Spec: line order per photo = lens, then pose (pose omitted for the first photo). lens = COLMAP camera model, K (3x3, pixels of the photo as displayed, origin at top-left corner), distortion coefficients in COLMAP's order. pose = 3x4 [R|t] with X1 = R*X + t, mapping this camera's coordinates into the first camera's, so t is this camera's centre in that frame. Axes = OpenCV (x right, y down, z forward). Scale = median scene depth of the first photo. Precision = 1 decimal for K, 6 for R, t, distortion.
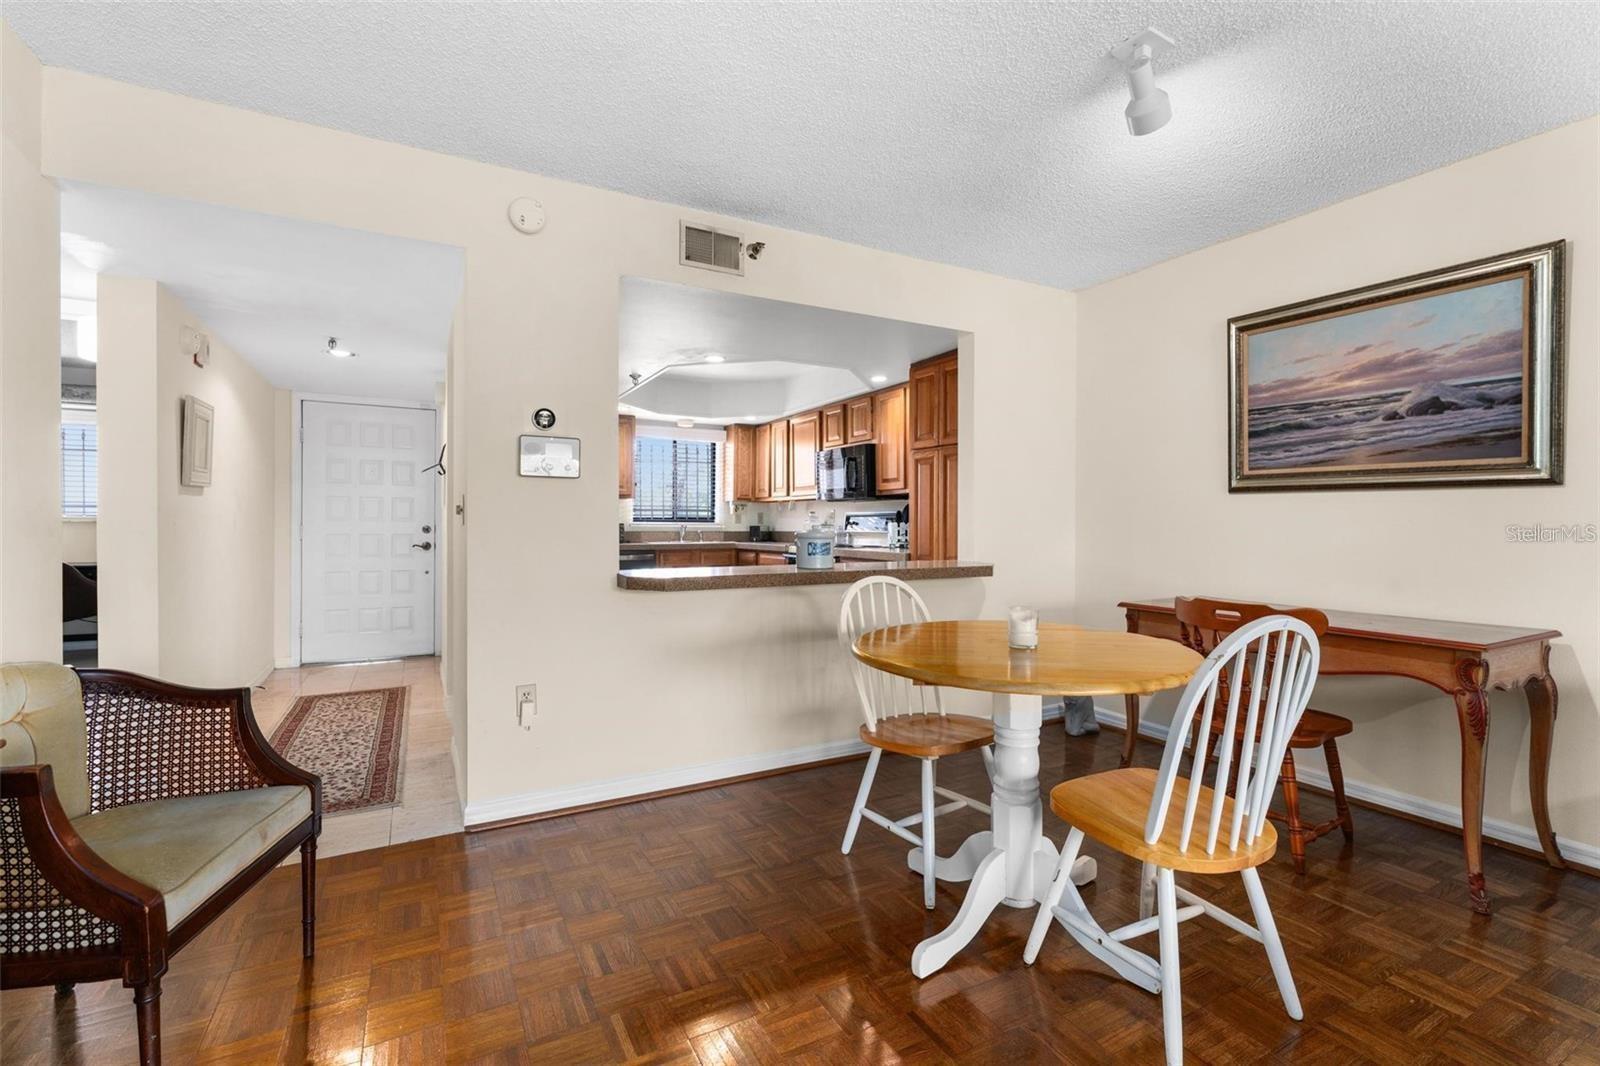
lens RADIAL K [[720.7, 0, 801.6], [0, 720.7, 526.2], [0, 0, 1]] dist [-0.000486, -0.000017]
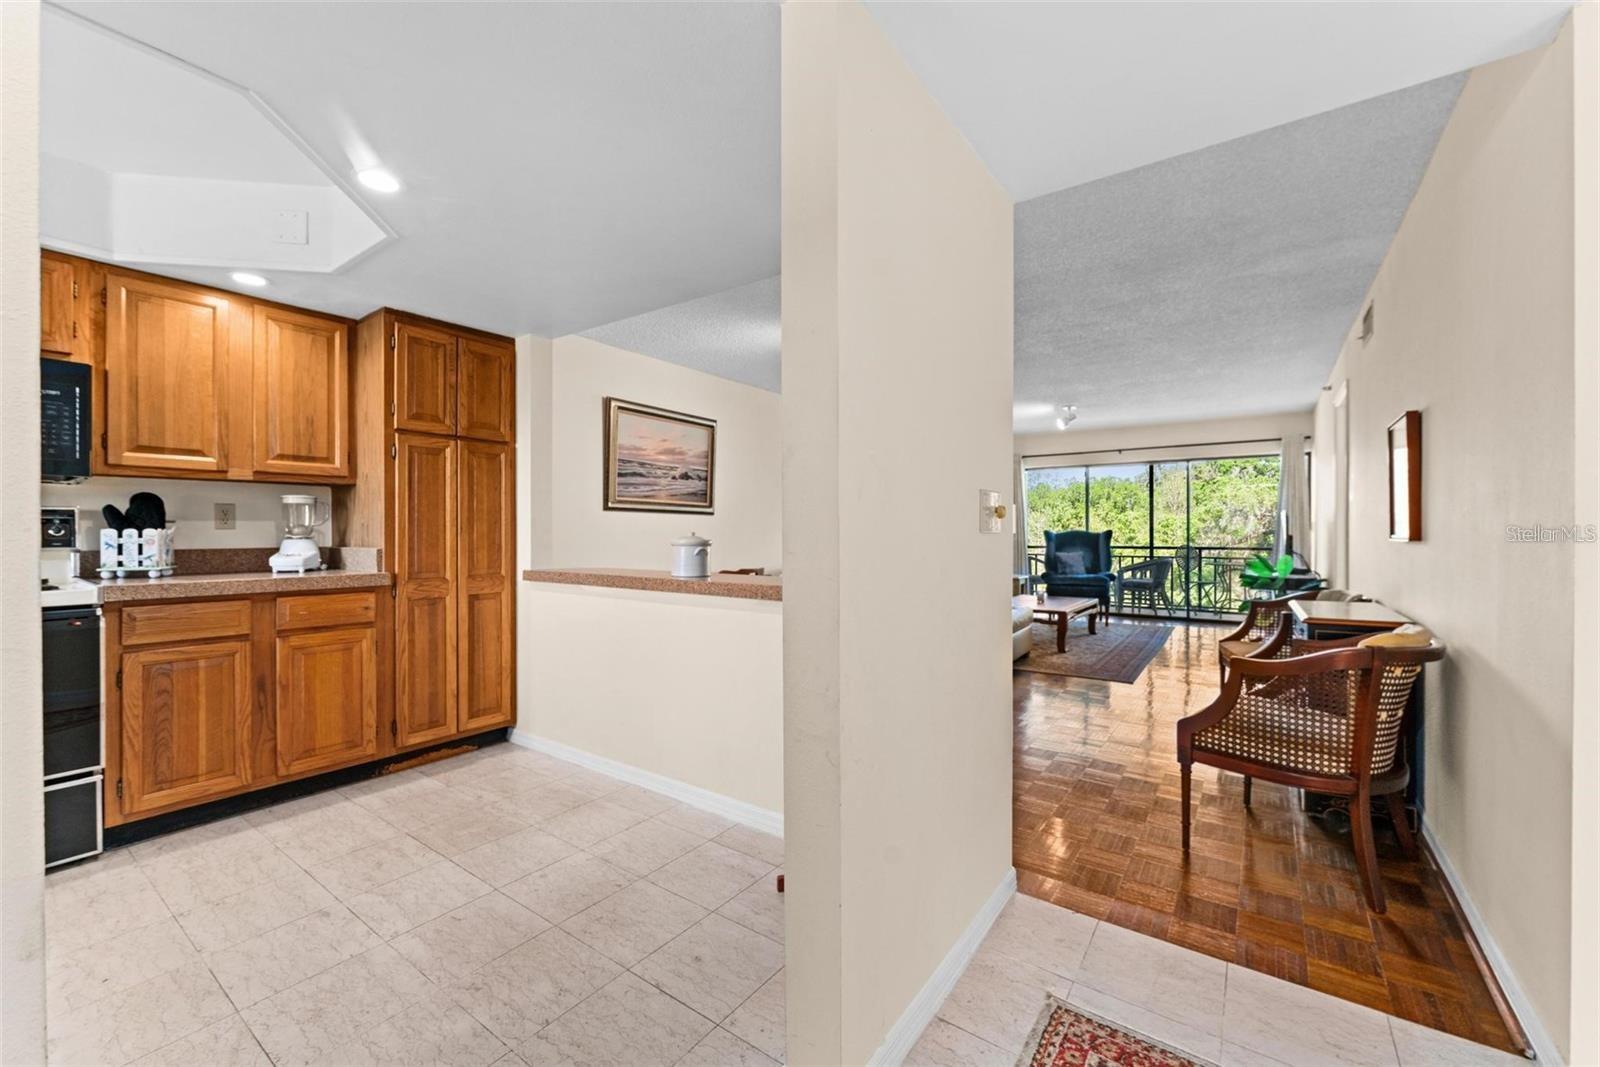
lens RADIAL K [[659.2, 0, 798.5], [0, 659.2, 534.0], [0, 0, 1]] dist [-0.010474, 0.000275]
pose [[-0.437190, 0.003371, 0.899363, -0.985609], [0.008591, 0.999963, 0.000429, 0.008900], [-0.899328, 0.007914, -0.437203, 1.458180]]
